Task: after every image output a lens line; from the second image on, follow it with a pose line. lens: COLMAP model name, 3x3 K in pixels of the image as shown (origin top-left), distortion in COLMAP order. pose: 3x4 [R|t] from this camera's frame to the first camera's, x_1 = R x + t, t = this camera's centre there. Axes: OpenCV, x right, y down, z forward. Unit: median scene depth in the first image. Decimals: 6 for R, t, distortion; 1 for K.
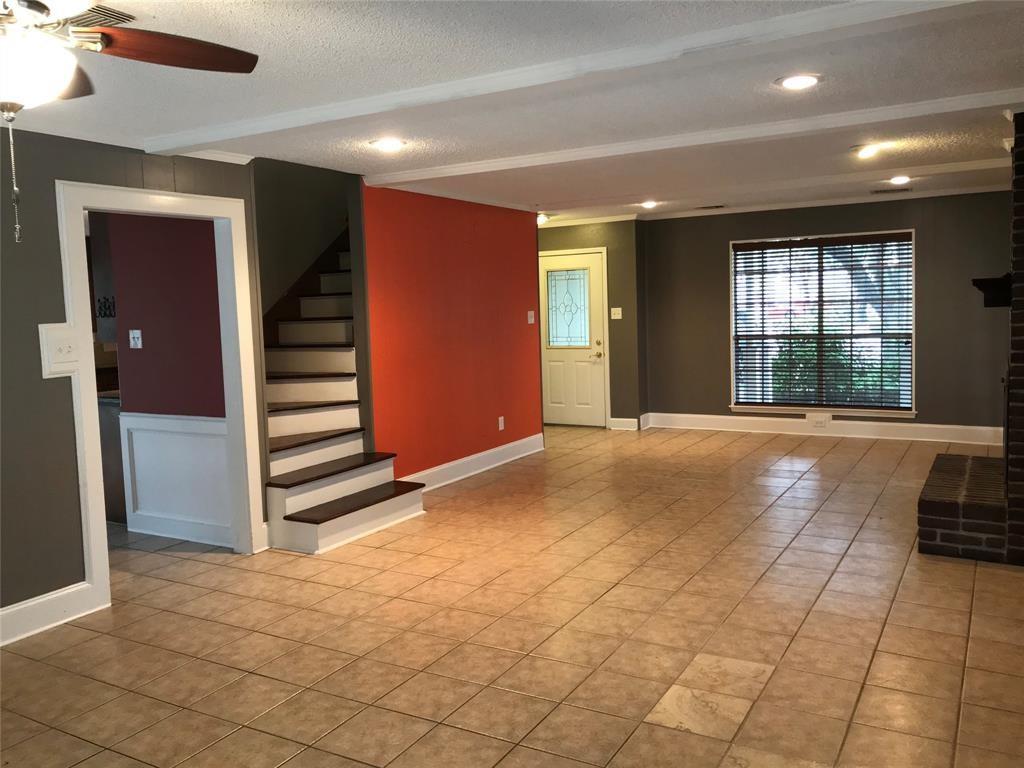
lens RADIAL K [[841.3, 0, 513.1], [0, 841.3, 364.1], [0, 0, 1]] dist [0.059881, -0.070649]
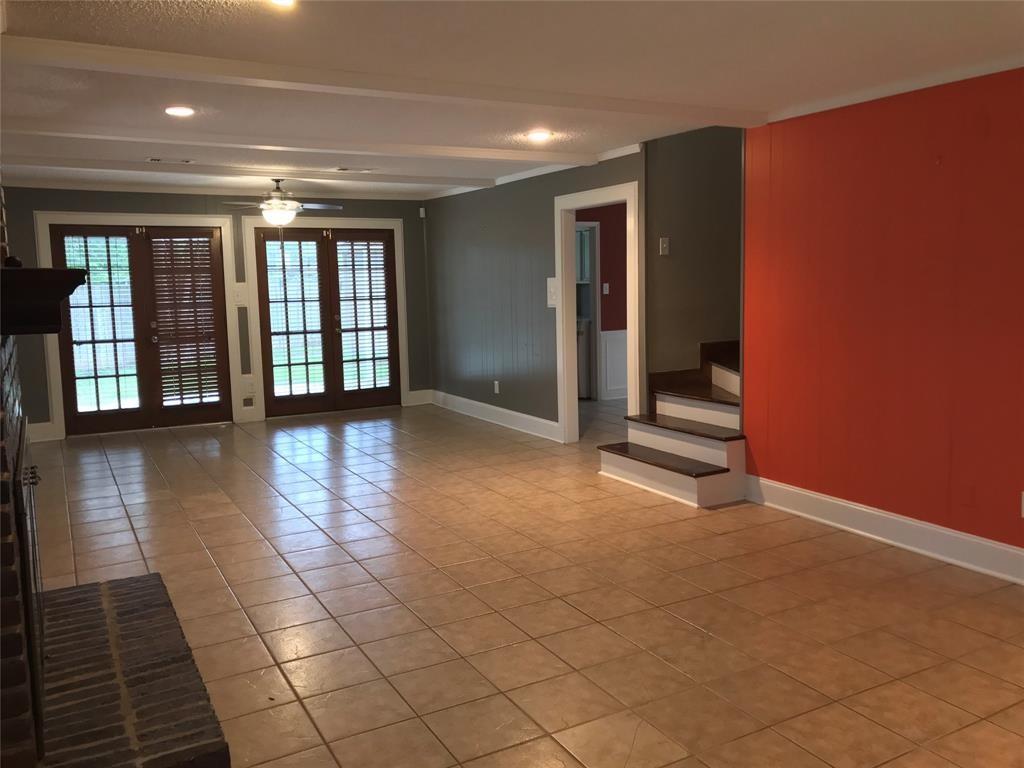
lens RADIAL K [[841.3, 0, 513.1], [0, 841.3, 364.1], [0, 0, 1]] dist [0.059881, -0.070649]
pose [[-0.506254, 0.136596, -0.851498, 0.852779], [-0.027206, 0.984355, 0.174084, -0.141213], [0.861955, 0.111297, -0.494617, 1.480282]]
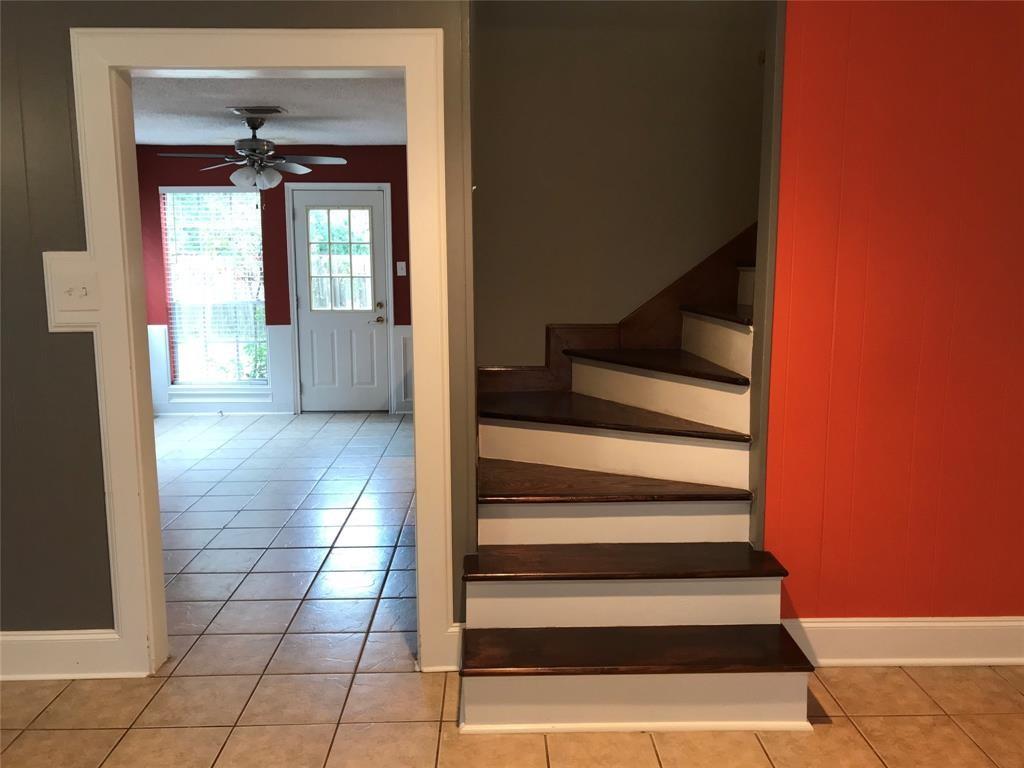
lens RADIAL K [[841.3, 0, 513.1], [0, 841.3, 364.1], [0, 0, 1]] dist [0.059881, -0.070649]
pose [[0.525170, 0.143371, -0.838833, 0.178358], [-0.079678, 0.989660, 0.119266, -0.054593], [0.847259, 0.004202, 0.531163, 0.758422]]
